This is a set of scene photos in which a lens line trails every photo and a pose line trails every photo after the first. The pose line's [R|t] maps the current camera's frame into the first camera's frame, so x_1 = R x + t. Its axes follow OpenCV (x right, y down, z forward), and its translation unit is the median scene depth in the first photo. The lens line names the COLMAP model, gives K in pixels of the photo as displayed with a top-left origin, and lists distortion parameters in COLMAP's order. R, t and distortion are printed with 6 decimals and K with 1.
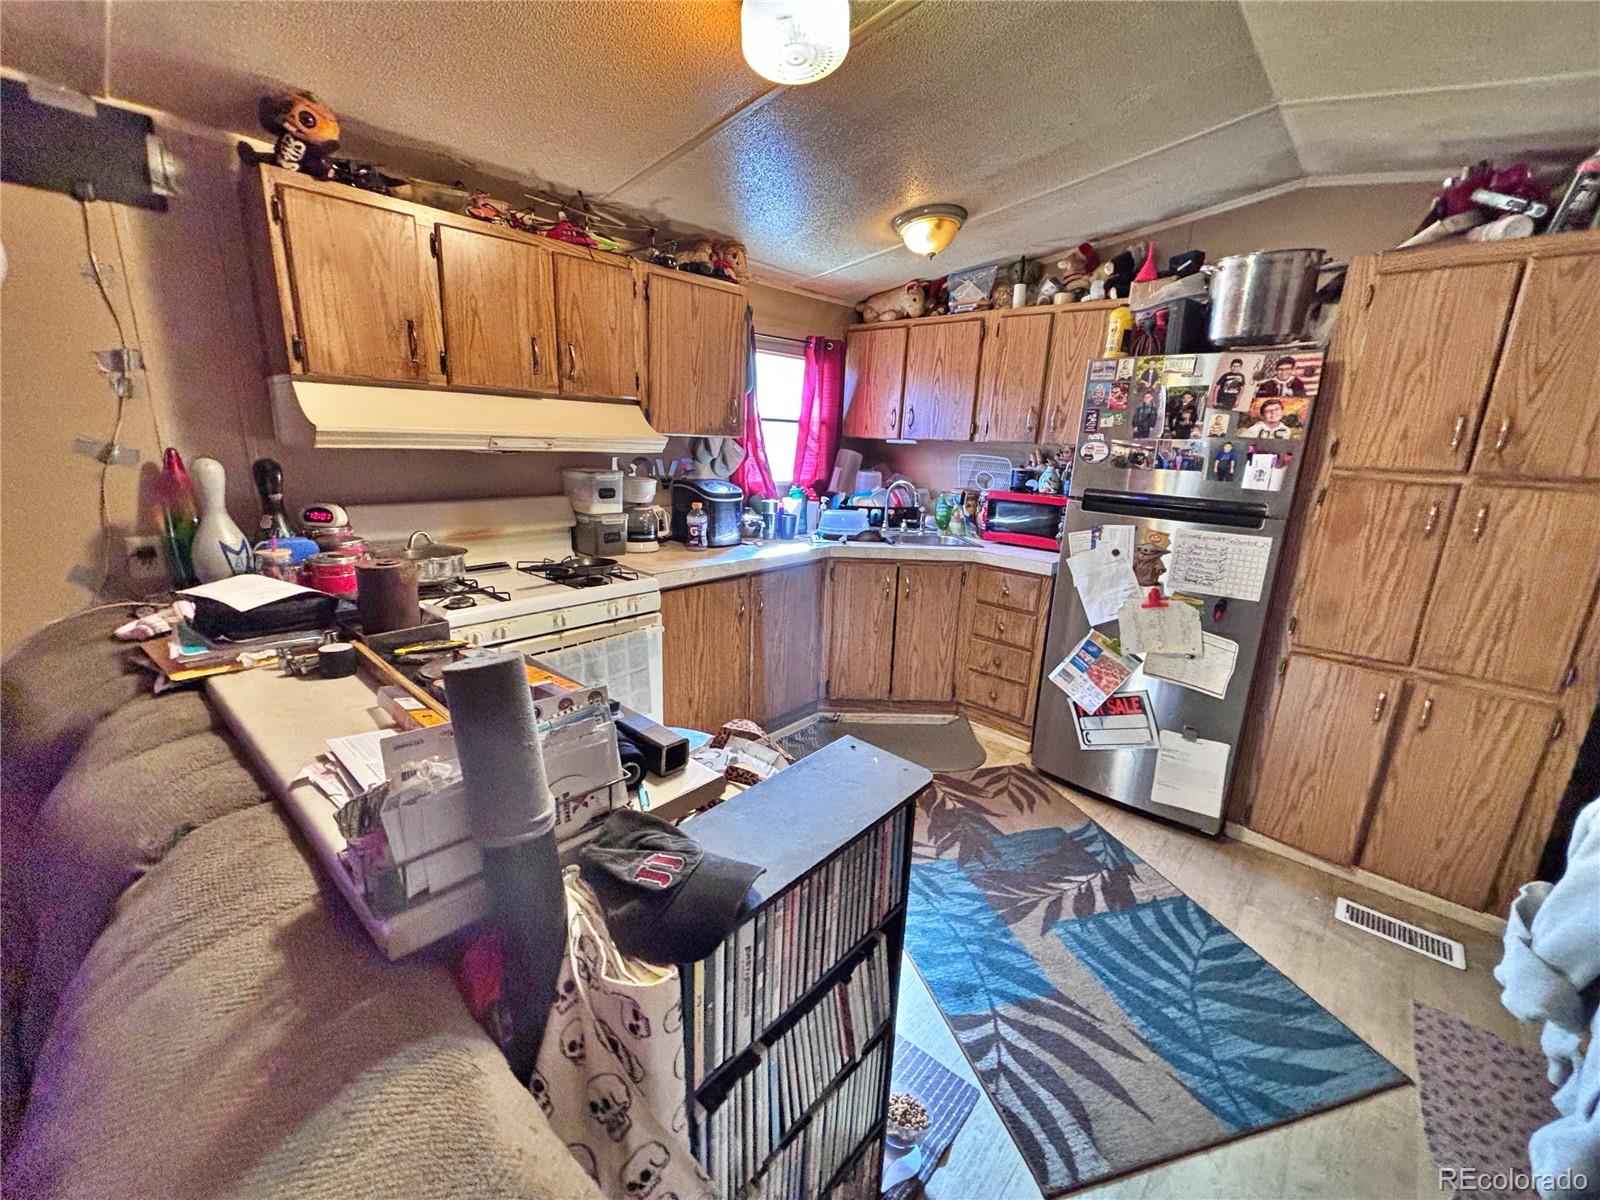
lens RADIAL K [[652.2, 0, 795.2], [0, 652.2, 597.3], [0, 0, 1]] dist [-0.003400, 0.005489]
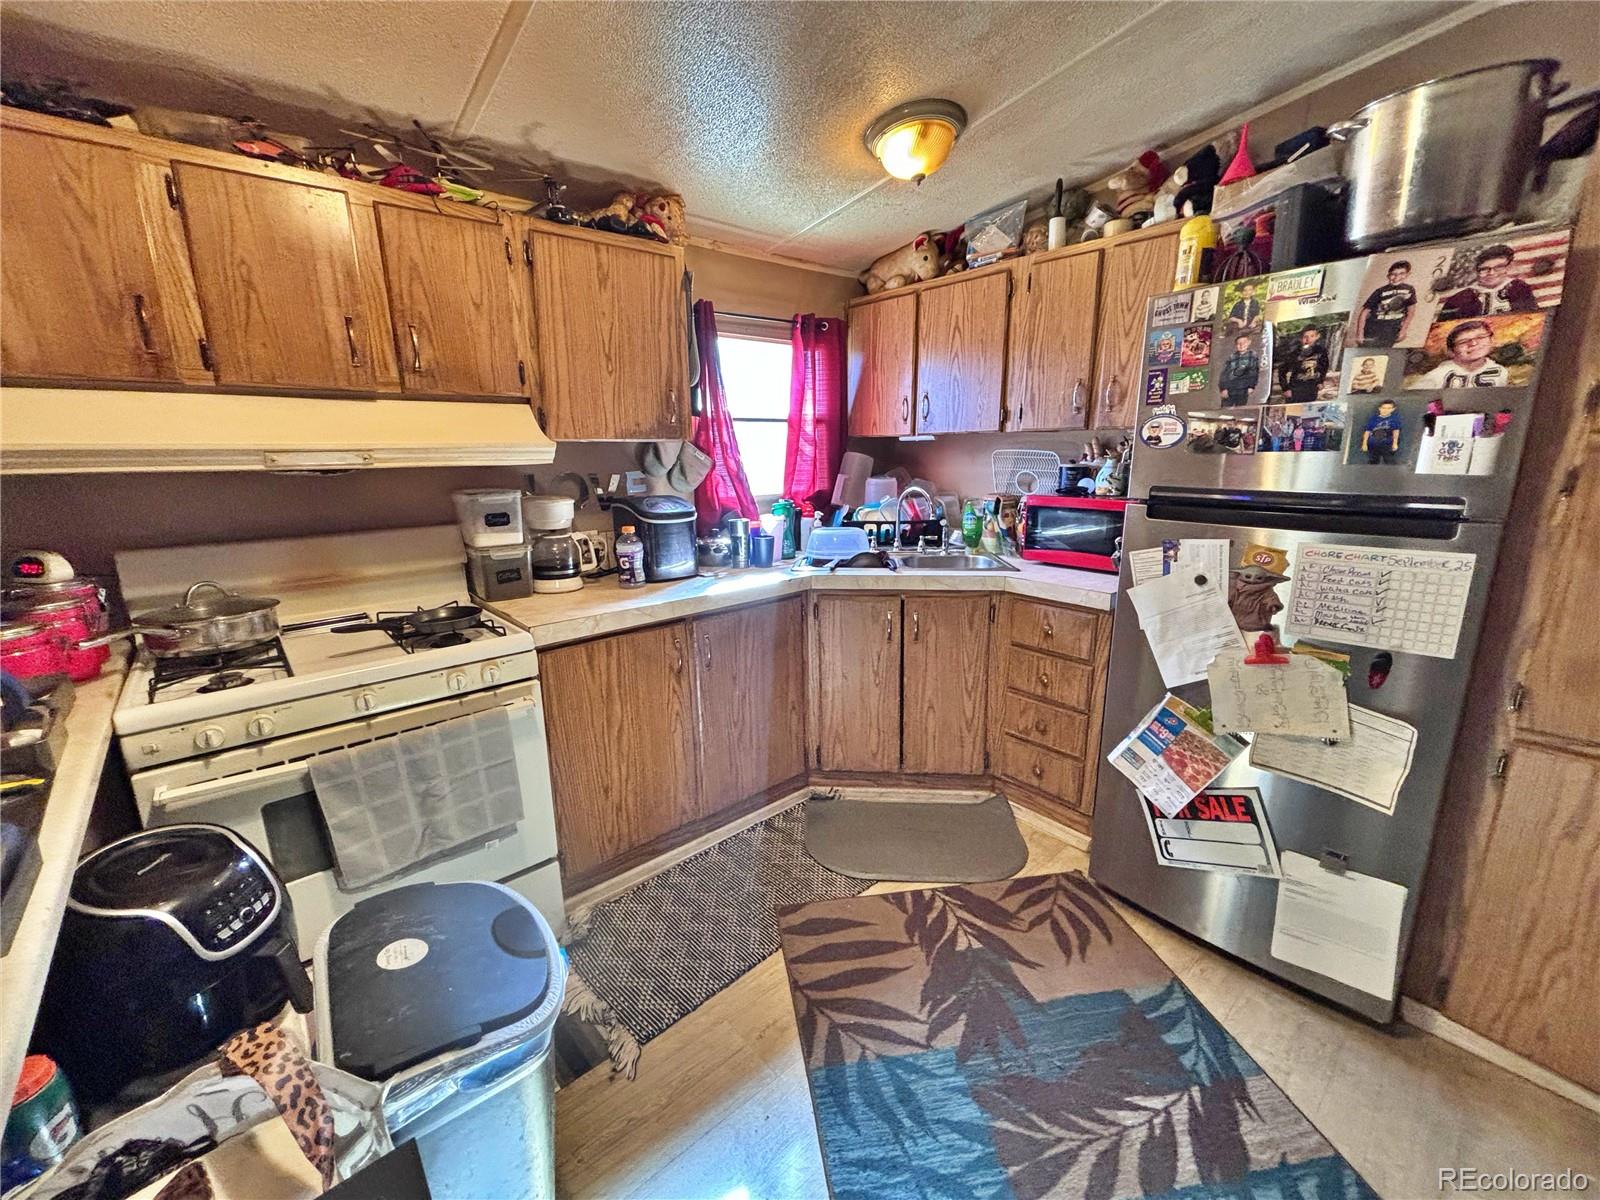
lens RADIAL K [[652.2, 0, 795.2], [0, 652.2, 597.3], [0, 0, 1]] dist [-0.003400, 0.005489]
pose [[0.991515, -0.022392, -0.128050, 0.167187], [0.019835, 0.999578, -0.021211, -0.045489], [0.128471, 0.018491, 0.991541, 0.287930]]
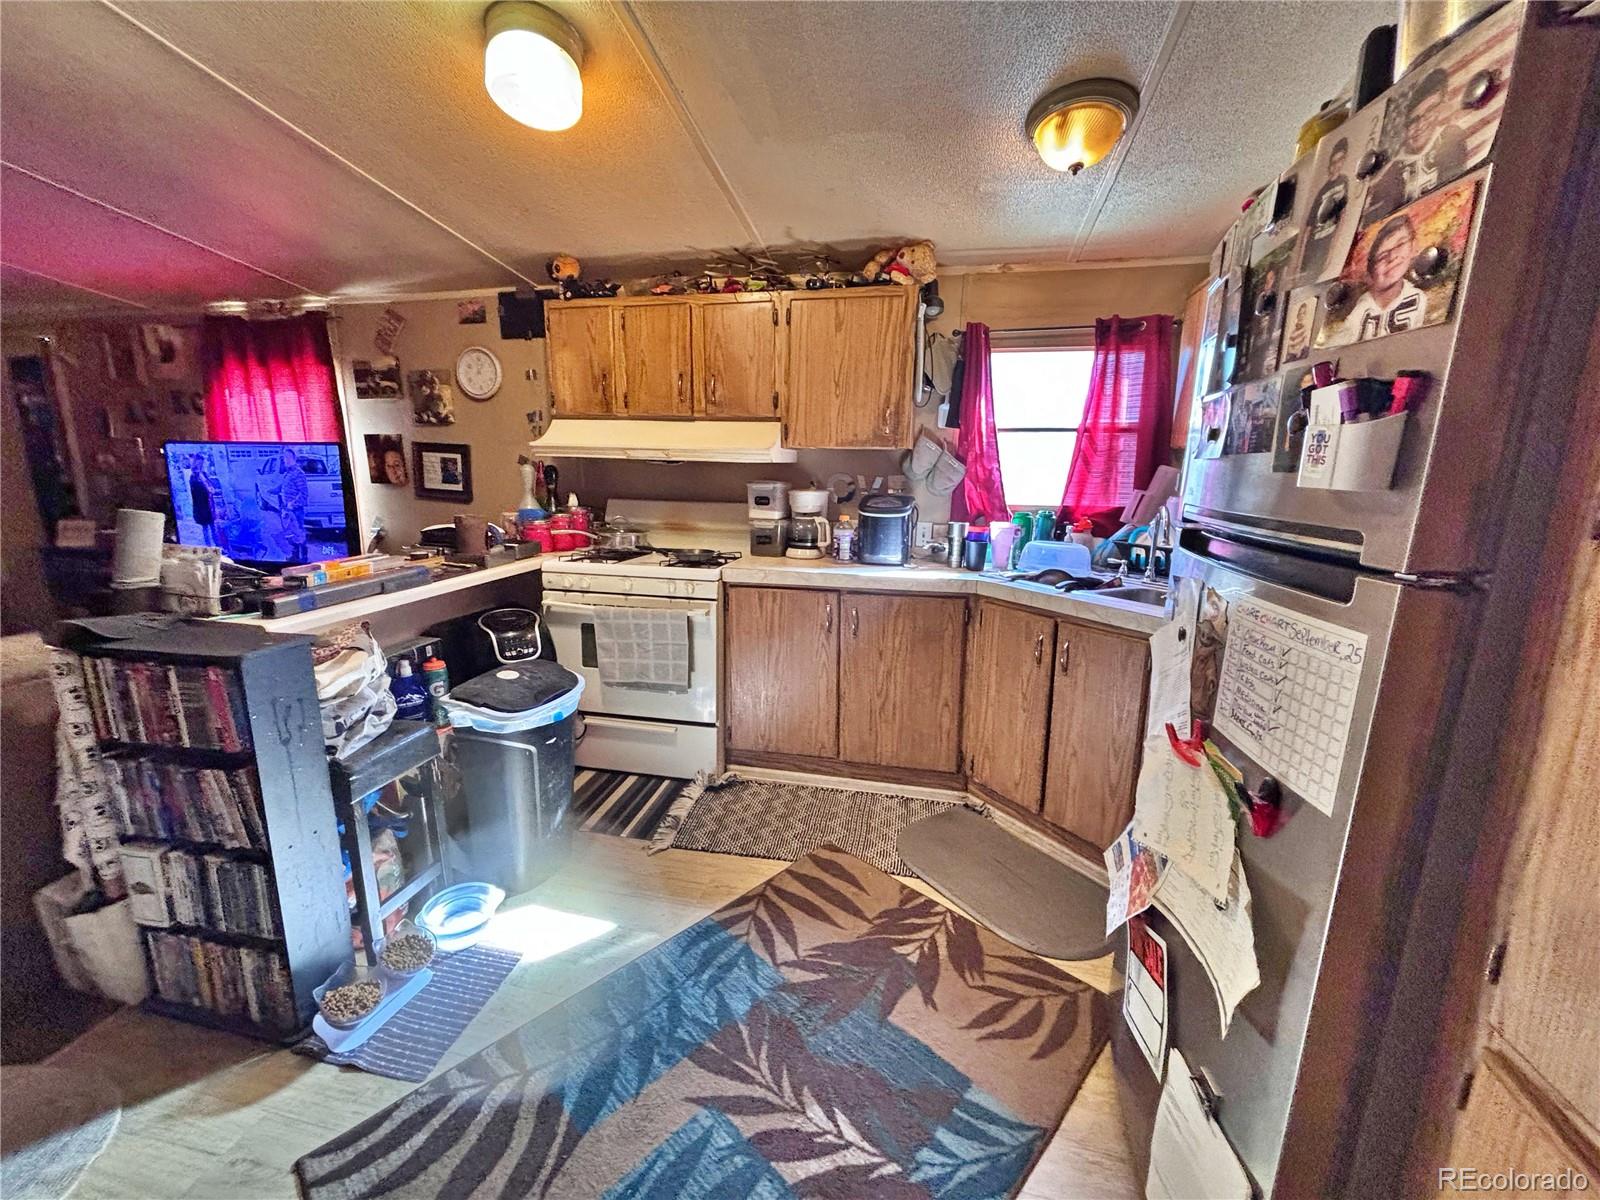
lens RADIAL K [[646.3, 0, 800.0], [0, 646.3, 600.0], [0, 0, 1]] dist [-0.003620, 0.004004]
pose [[0.500377, 0.146772, -0.853276, 0.762761], [-0.212364, 0.976227, 0.043387, -0.054728], [0.839359, 0.159496, 0.519651, 0.518145]]
